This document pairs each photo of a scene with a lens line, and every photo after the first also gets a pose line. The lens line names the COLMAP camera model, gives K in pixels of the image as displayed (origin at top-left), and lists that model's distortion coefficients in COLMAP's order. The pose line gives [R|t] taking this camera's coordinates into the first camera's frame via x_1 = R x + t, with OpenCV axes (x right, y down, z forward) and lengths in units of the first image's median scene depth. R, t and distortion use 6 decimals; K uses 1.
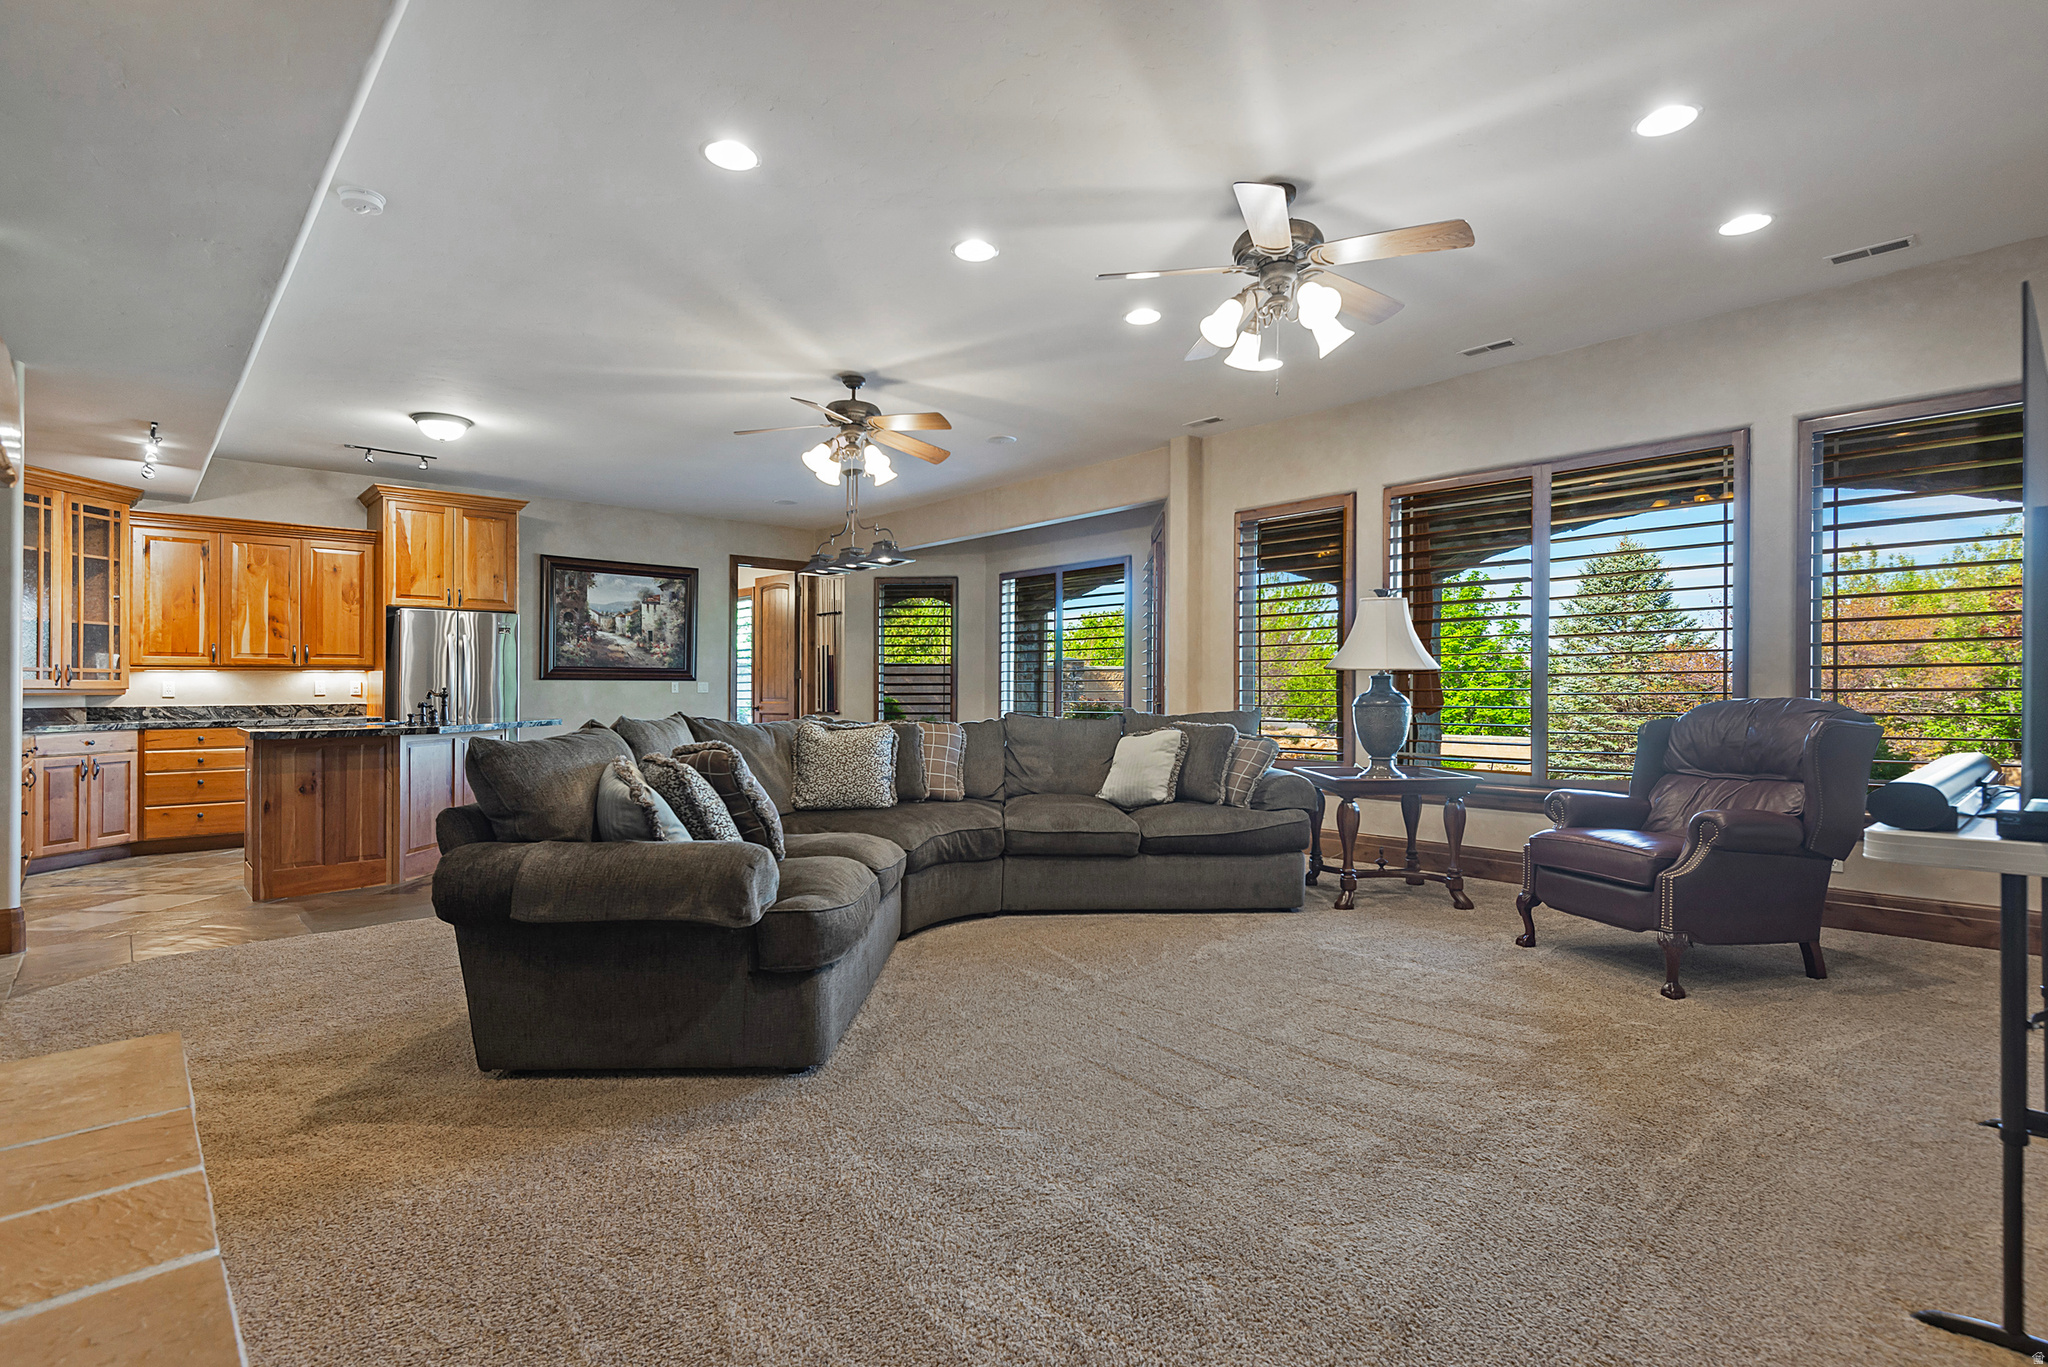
lens RADIAL K [[959.9, 0, 1038.7], [0, 959.9, 689.5], [0, 0, 1]] dist [0.000032, -0.001104]
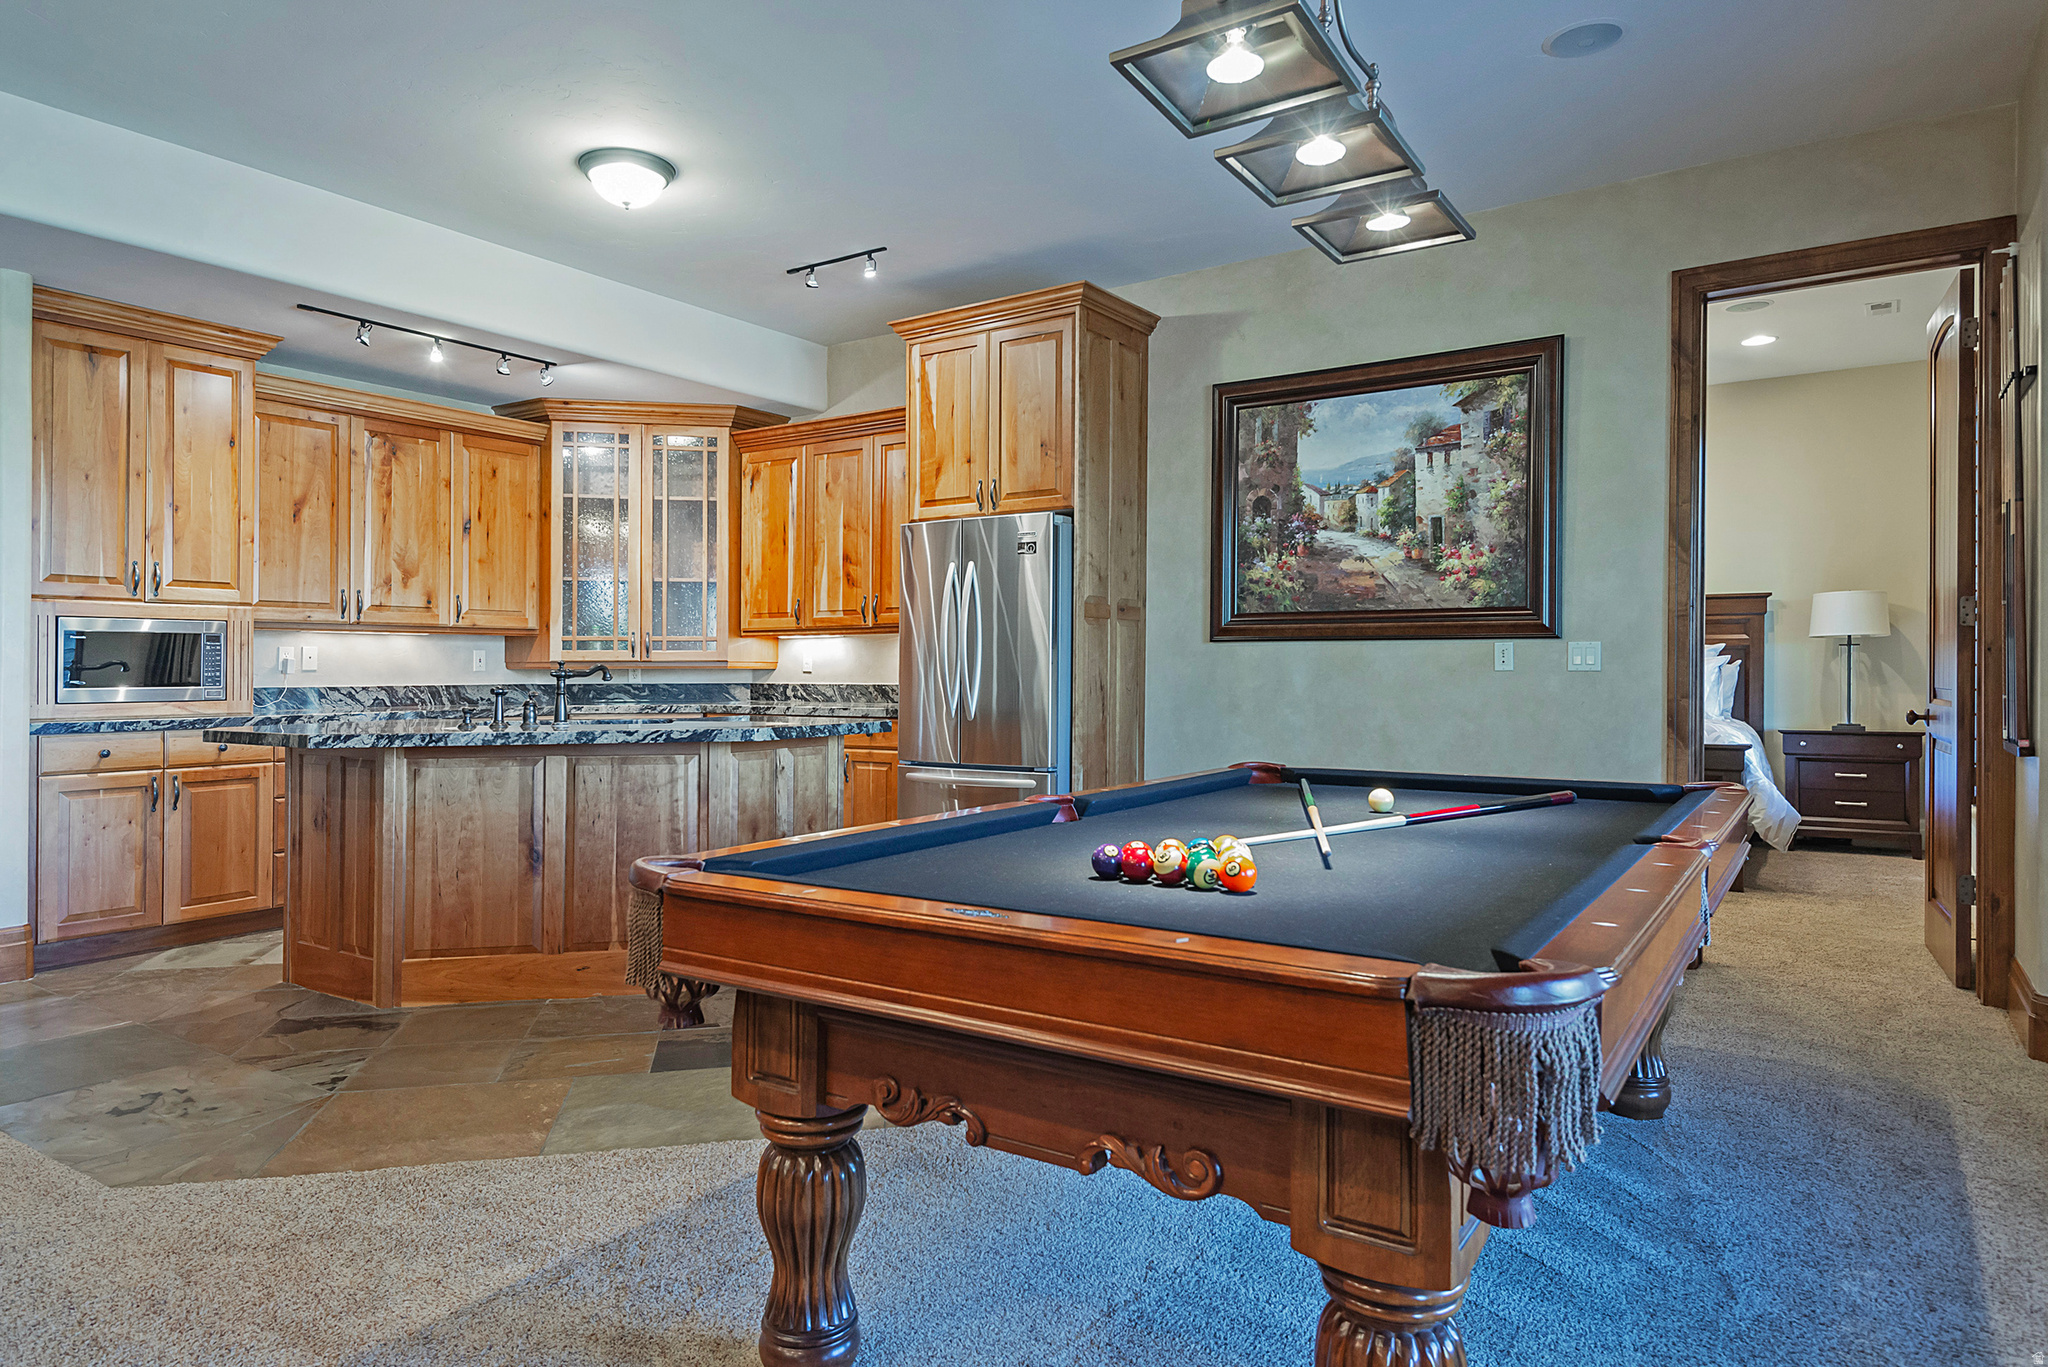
lens RADIAL K [[1275.6, 0, 1011.5], [0, 1275.6, 671.1], [0, 0, 1]] dist [0.042853, -0.005625]
pose [[0.211929, 0.008770, -0.977246, 0.113195], [0.002611, 0.999951, 0.009540, -0.001805], [0.977282, -0.004573, 0.211896, 0.881081]]
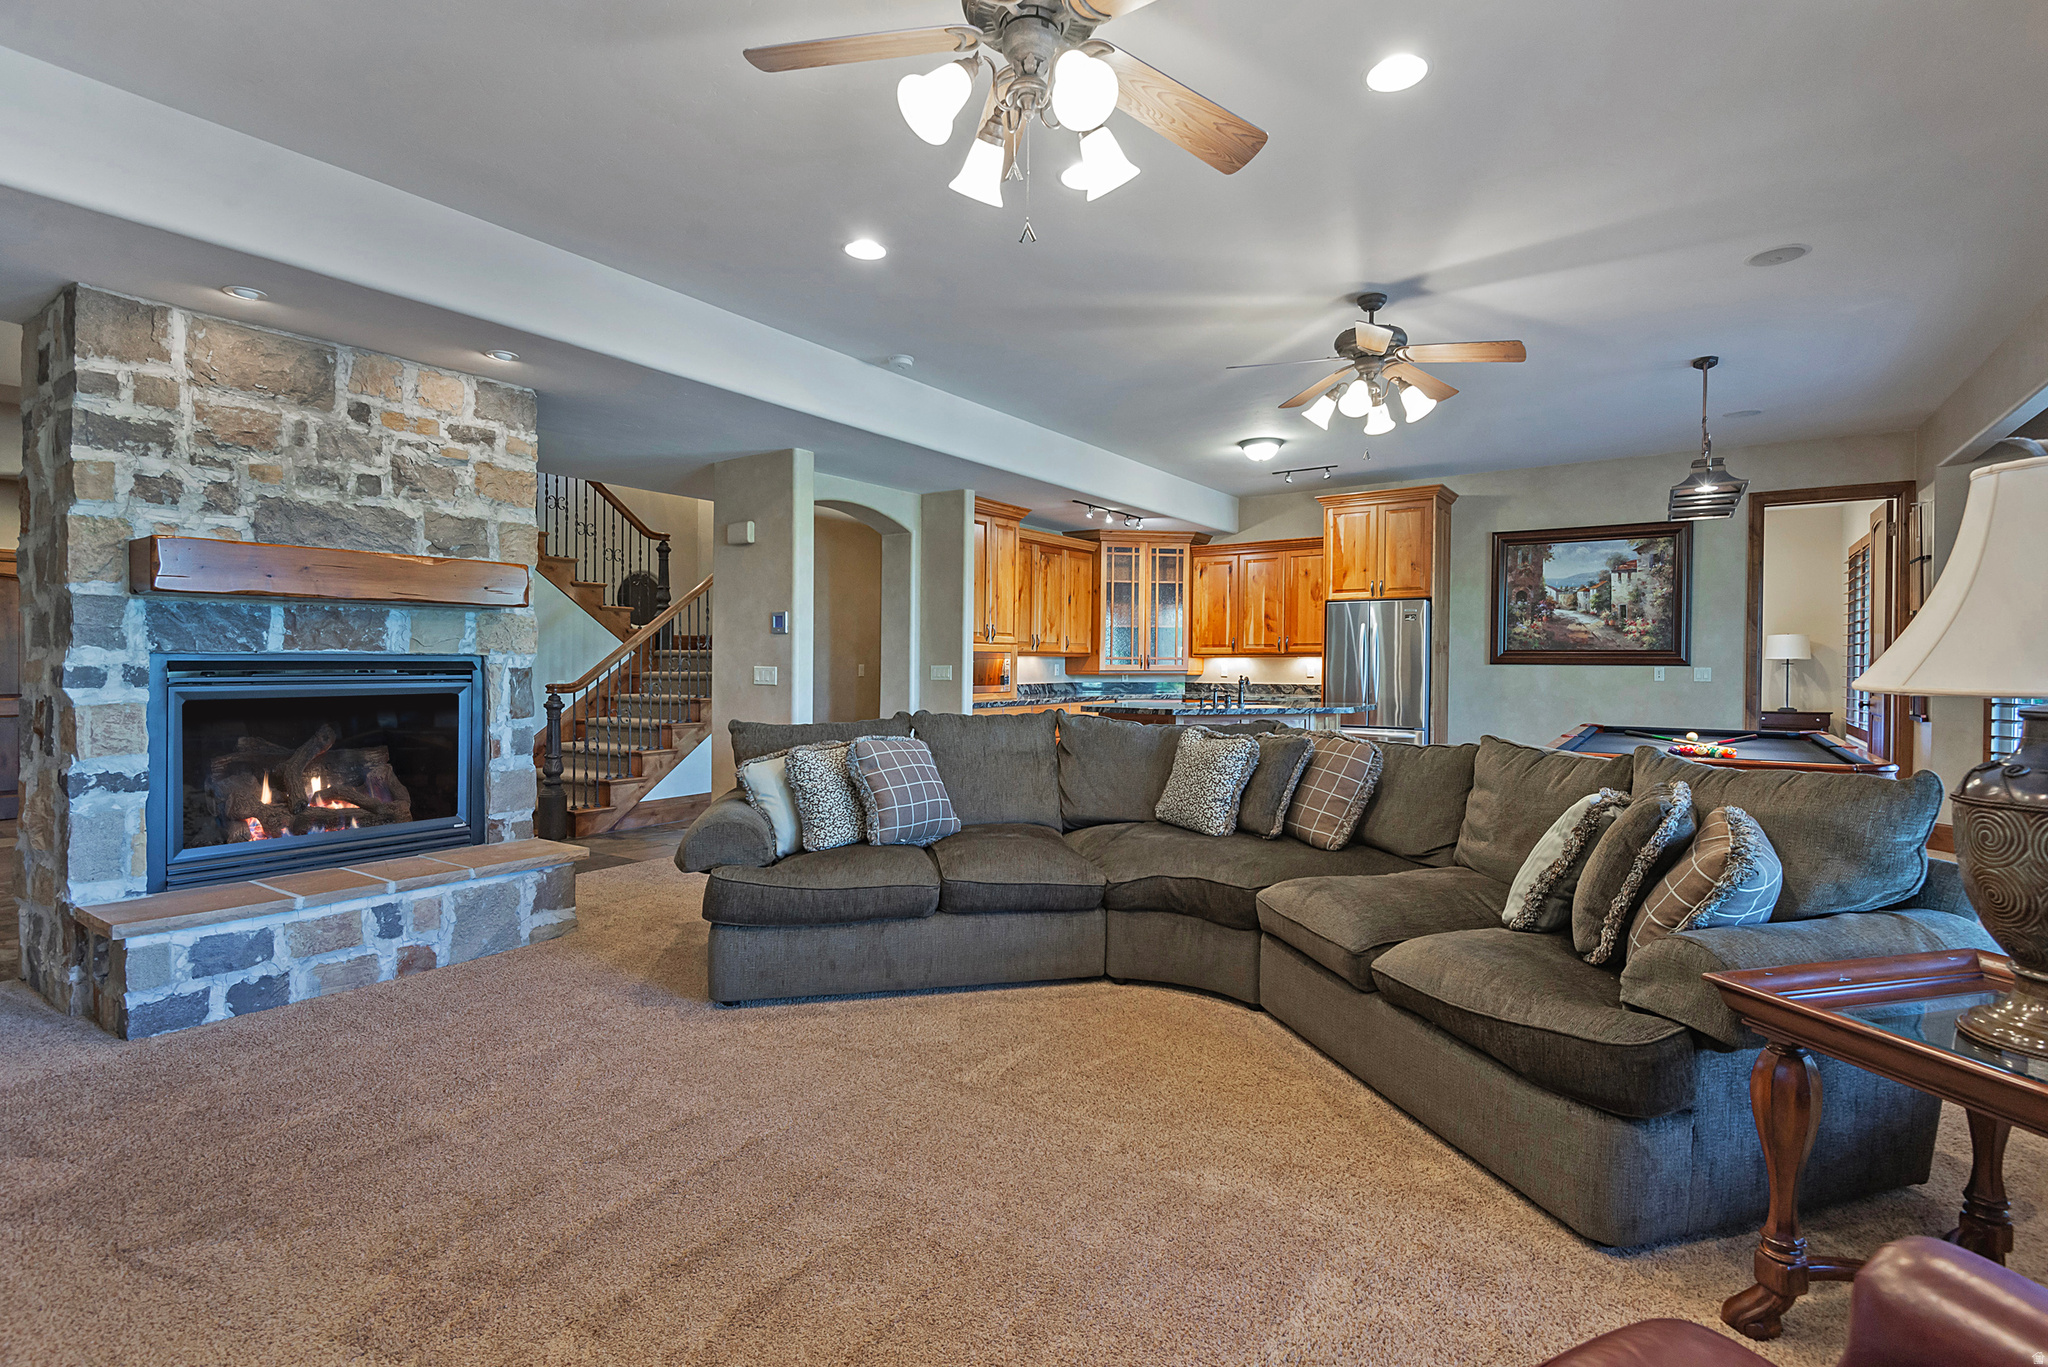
lens RADIAL K [[989.5, 0, 1046.1], [0, 989.5, 668.2], [0, 0, 1]] dist [0.007140, -0.000612]
pose [[0.215946, 0.014173, -0.976302, 0.402249], [-0.001992, 0.999899, 0.014075, -0.022096], [0.976403, -0.001094, 0.215952, 0.411417]]
